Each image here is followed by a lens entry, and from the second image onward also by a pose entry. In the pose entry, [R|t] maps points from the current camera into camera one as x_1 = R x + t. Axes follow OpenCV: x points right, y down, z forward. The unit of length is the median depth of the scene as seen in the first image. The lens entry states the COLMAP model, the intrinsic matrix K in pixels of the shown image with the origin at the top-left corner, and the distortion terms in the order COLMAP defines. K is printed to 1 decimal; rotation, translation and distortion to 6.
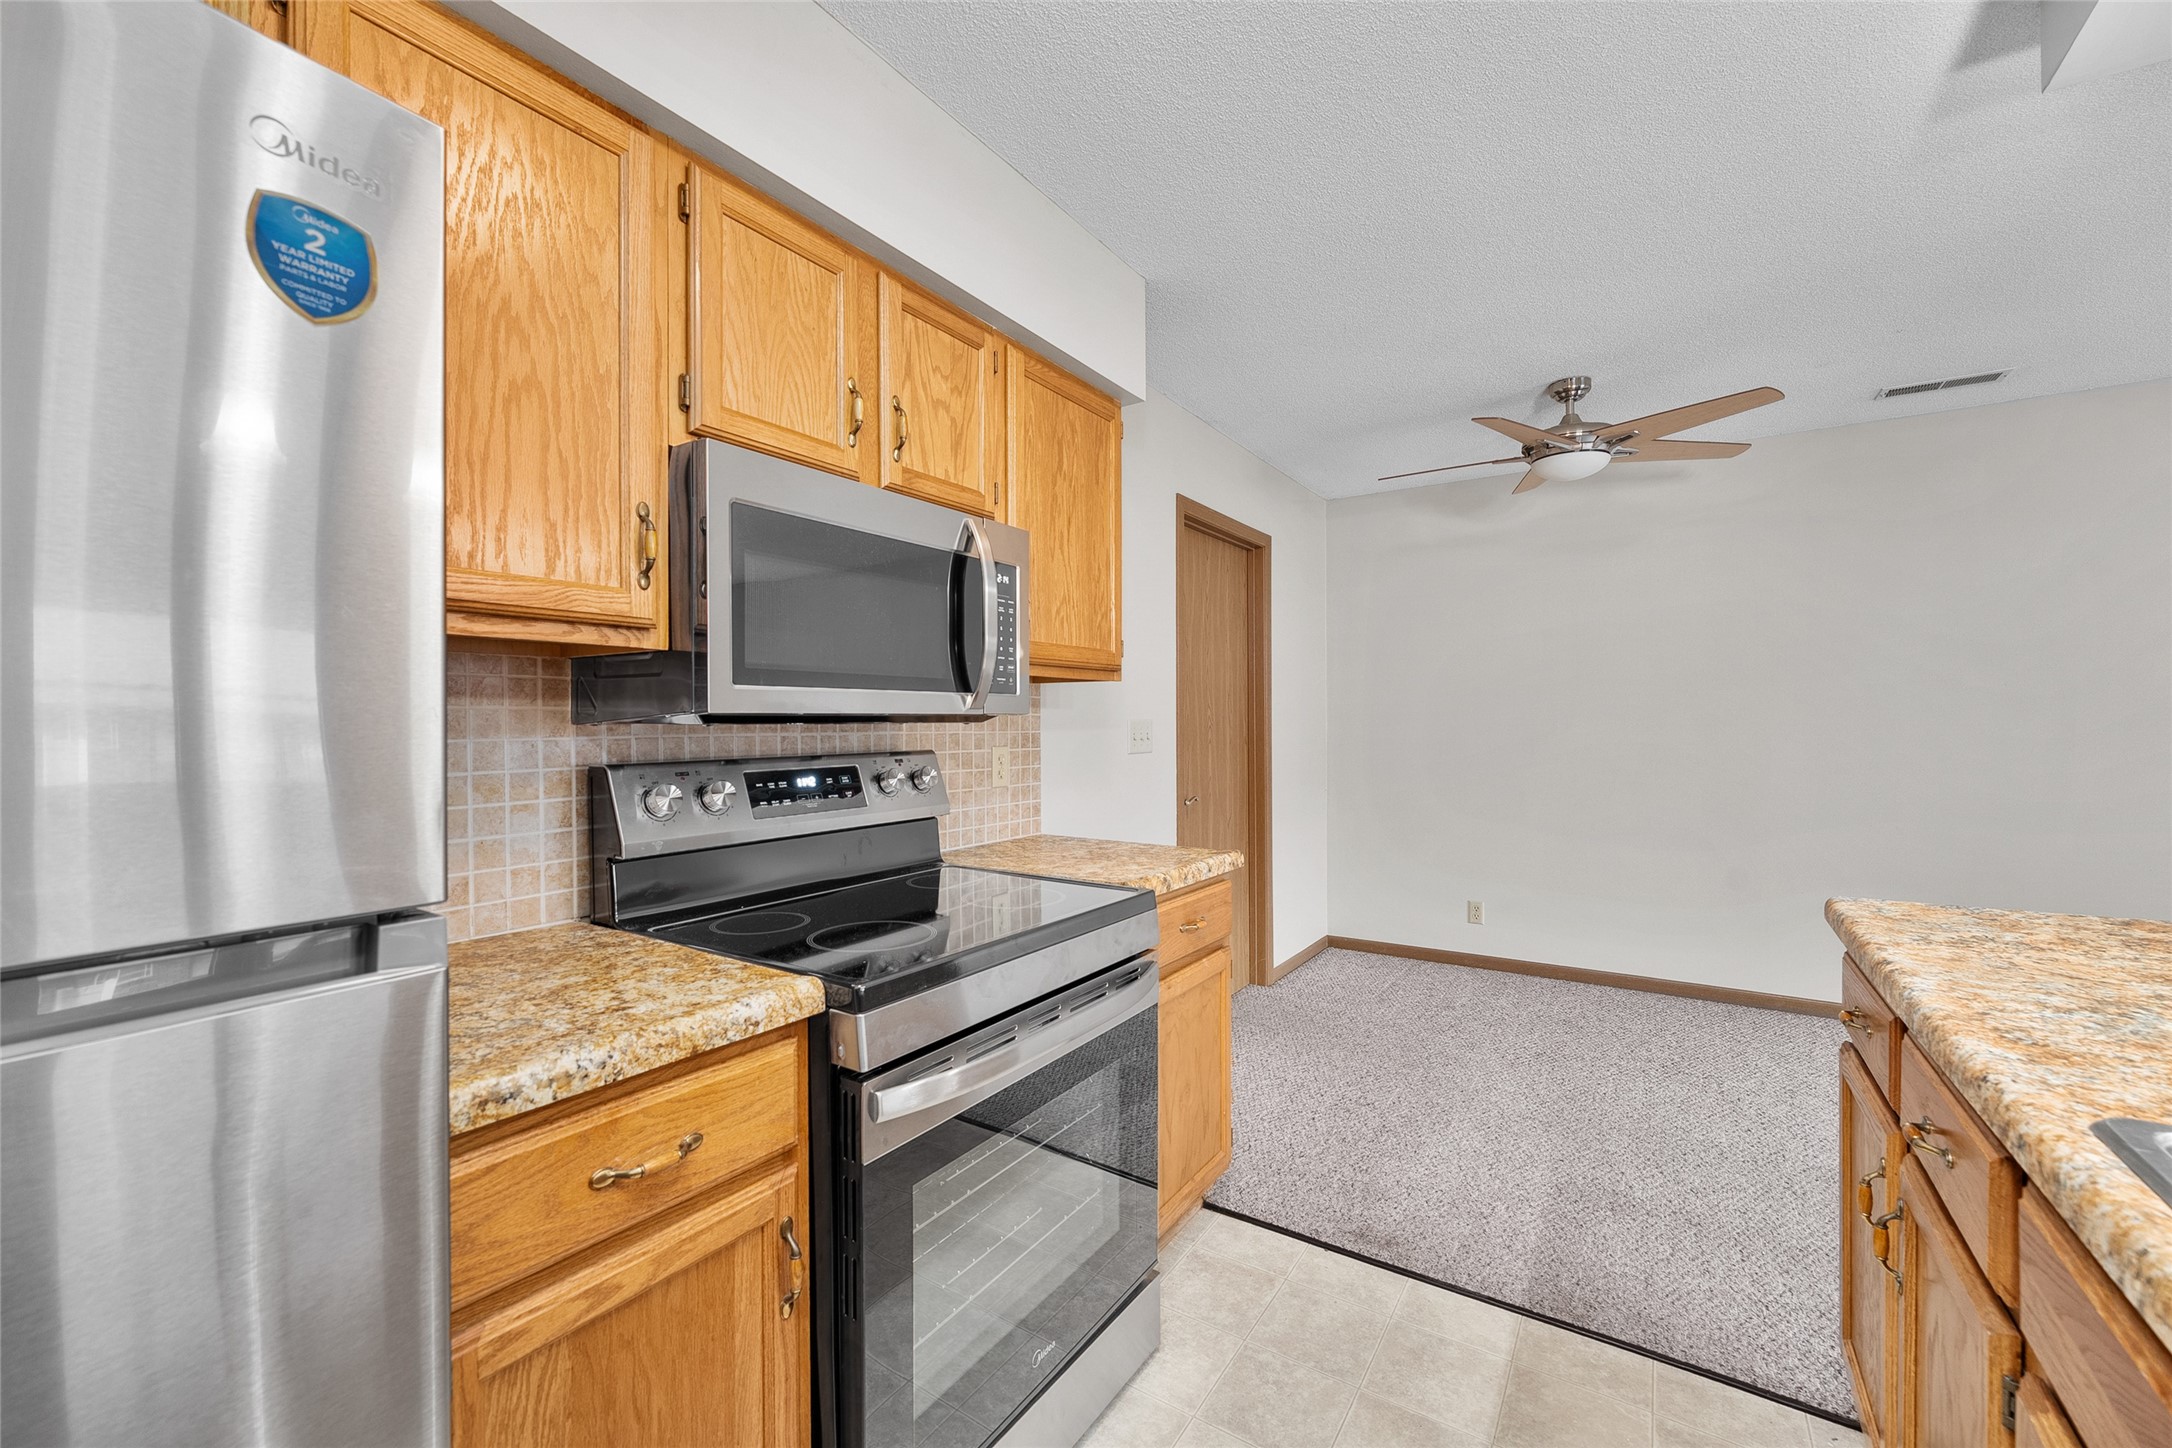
lens RADIAL K [[870.2, 0, 1087.4], [0, 870.2, 726.8], [0, 0, 1]] dist [0.000047, -0.001296]
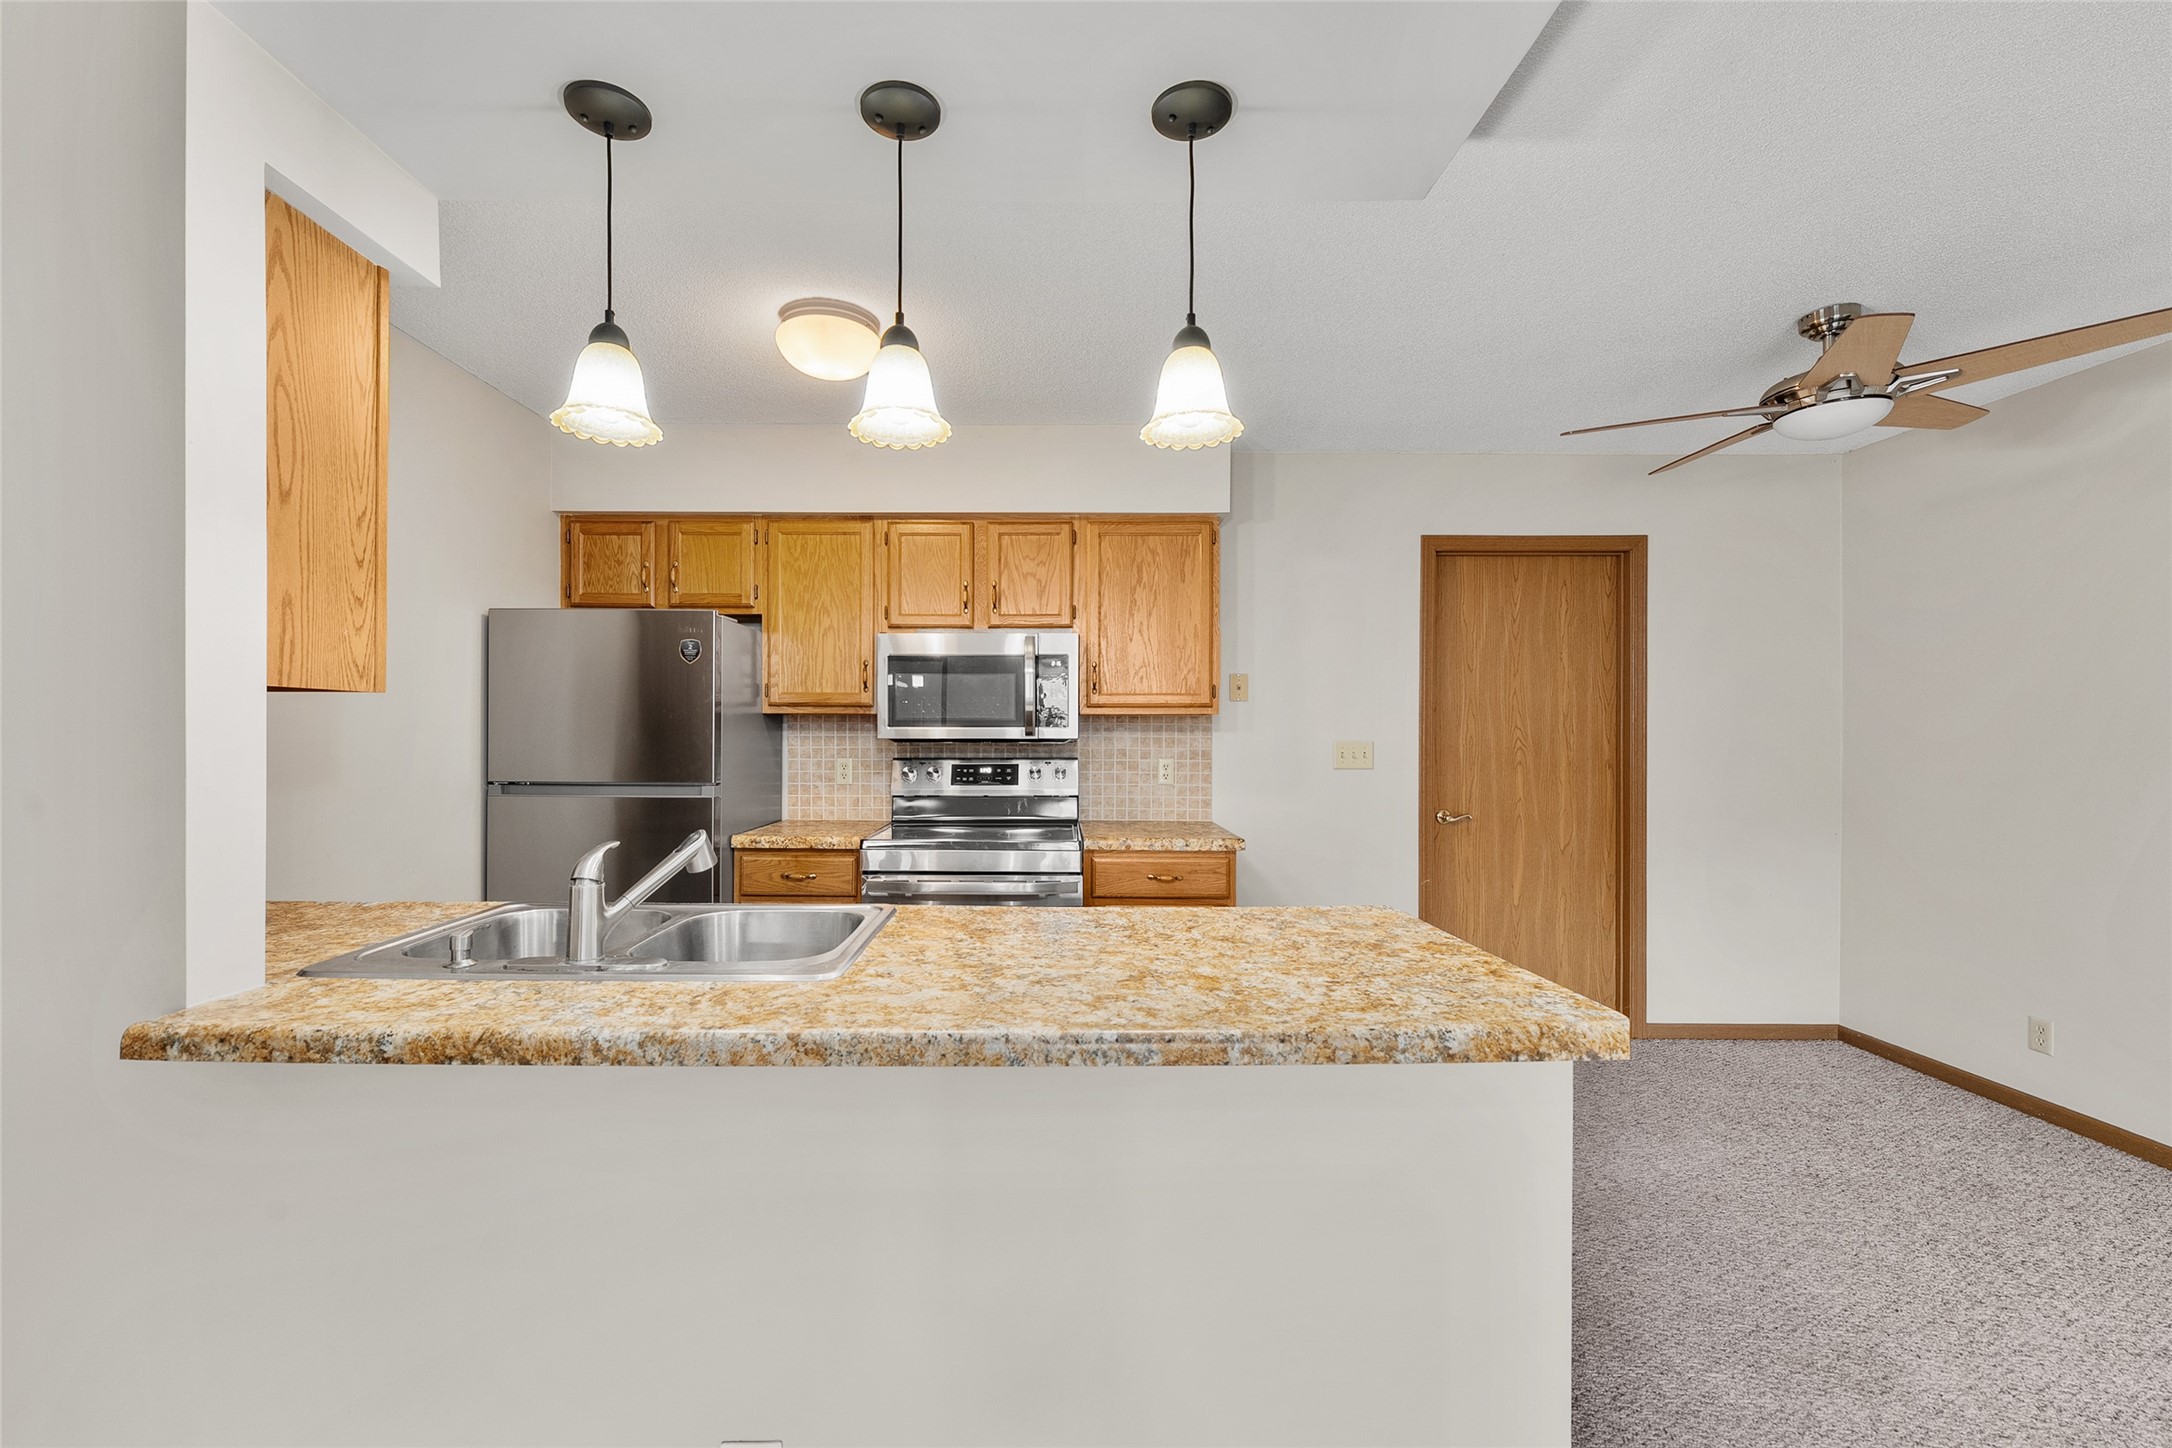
lens RADIAL K [[870.2, 0, 1040.1], [0, 870.2, 735.5], [0, 0, 1]] dist [0.000047, -0.001296]
pose [[0.542597, 0.007956, -0.839955, 1.202834], [-0.009049, 0.999952, 0.003626, -0.022710], [0.839944, 0.005633, 0.542643, -0.006049]]
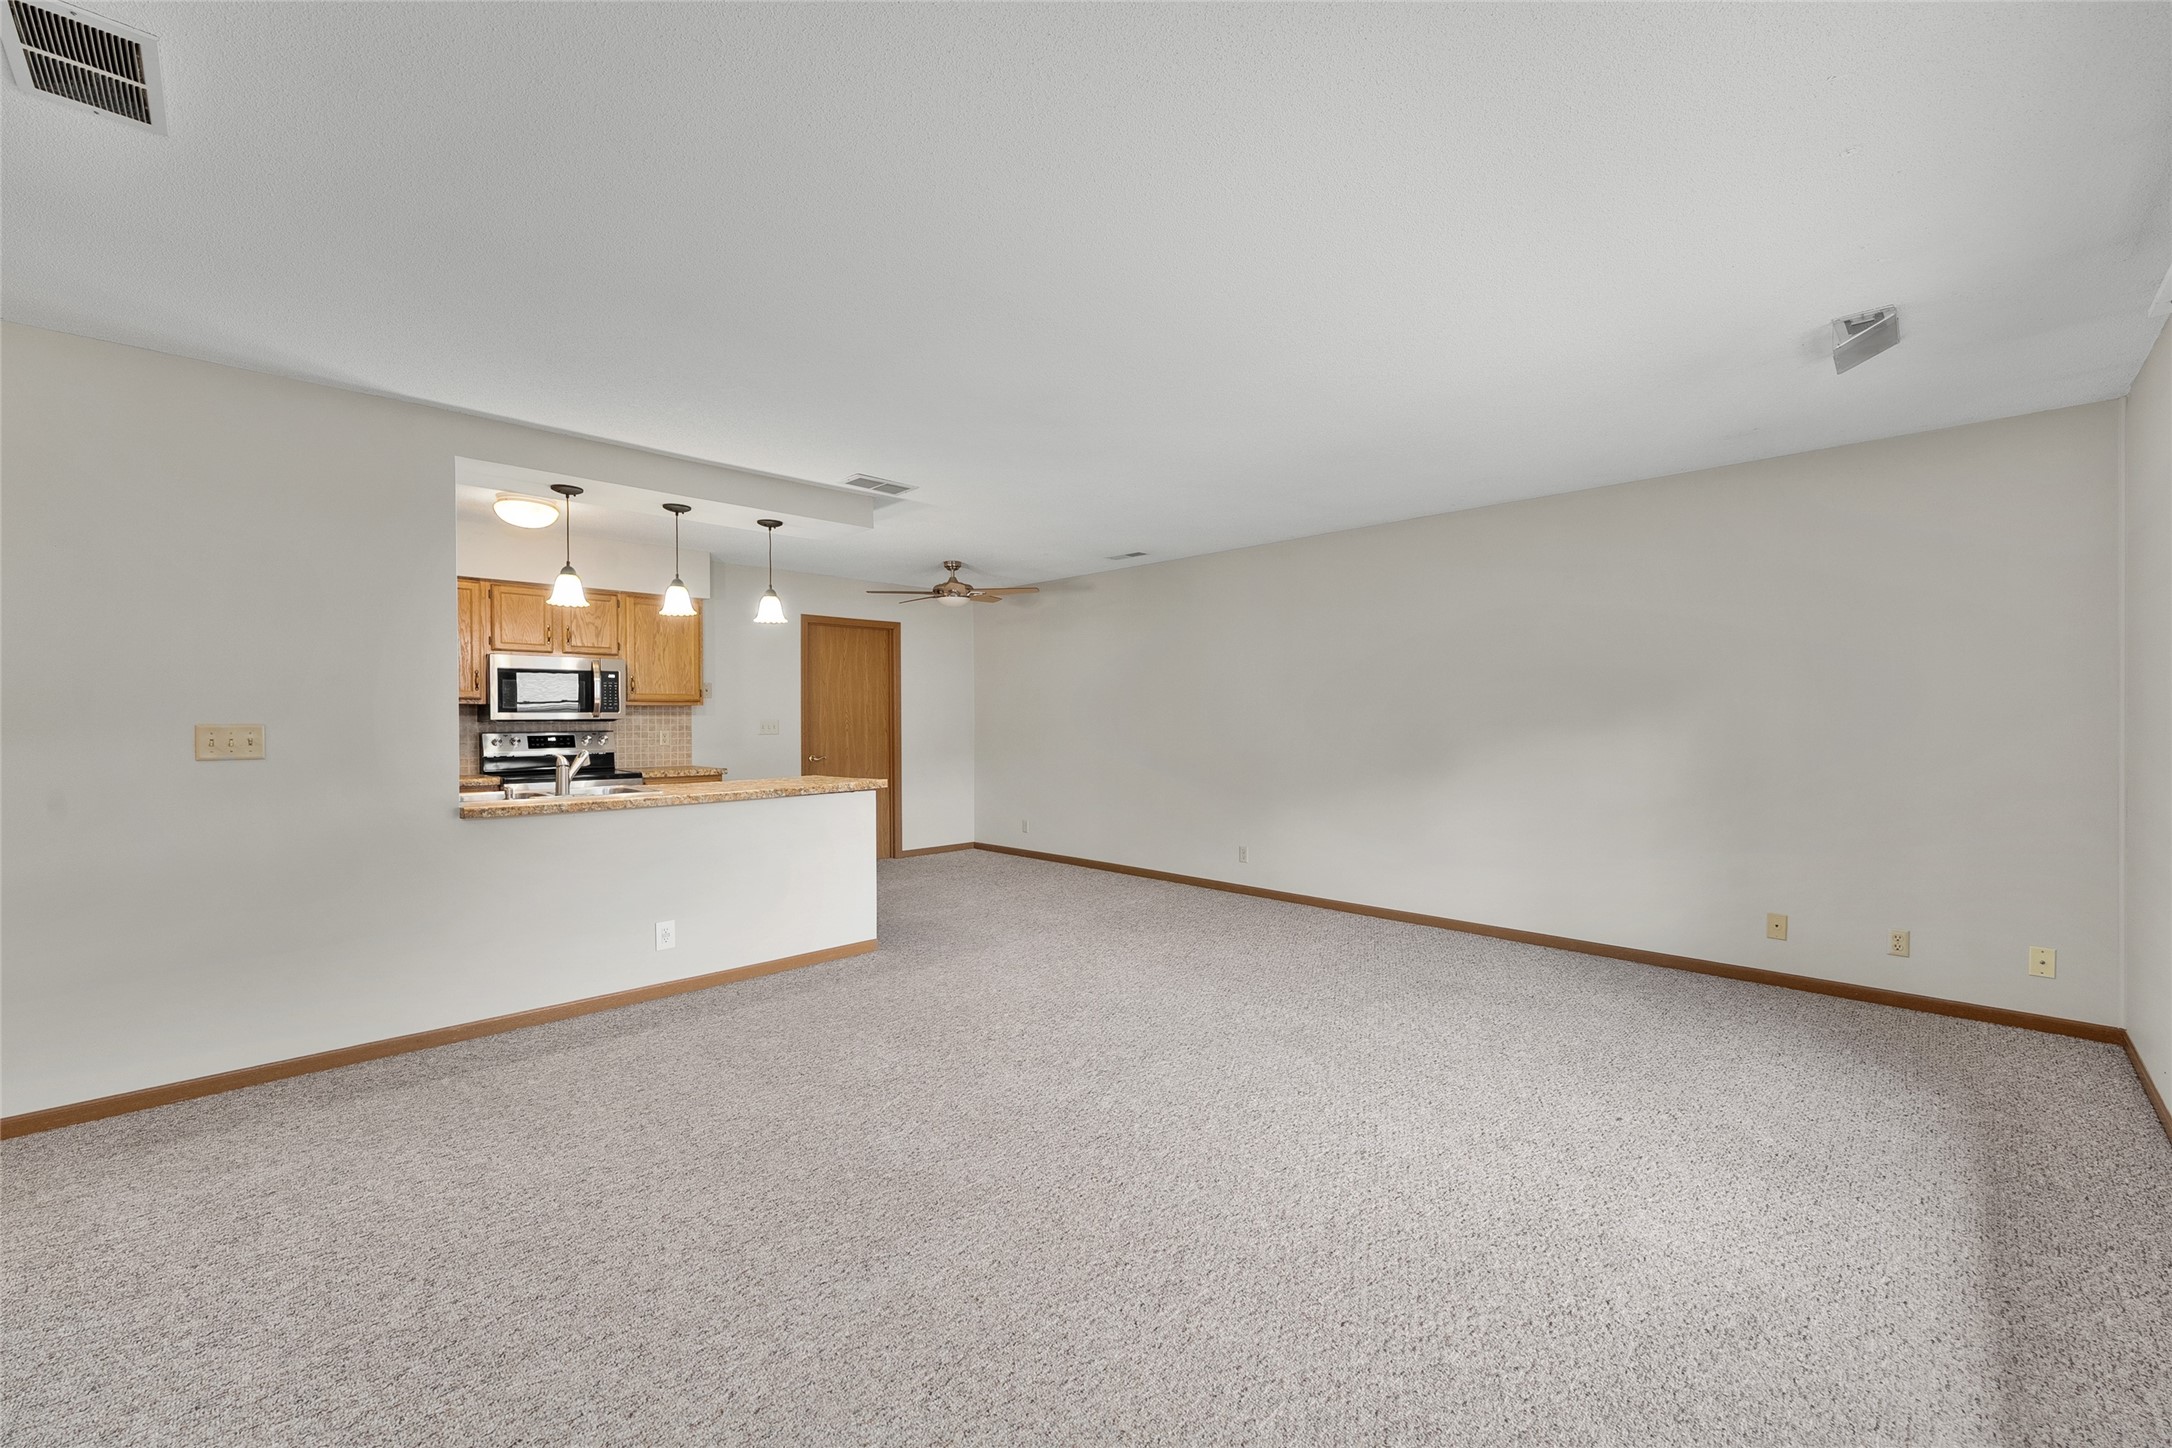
lens RADIAL K [[870.2, 0, 1087.8], [0, 870.2, 725.5], [0, 0, 1]] dist [0.000047, -0.001296]
pose [[0.980147, 0.001261, -0.198269, 1.908976], [-0.000478, 0.999992, 0.003993, -0.003014], [0.198273, -0.003819, 0.980139, -1.506479]]
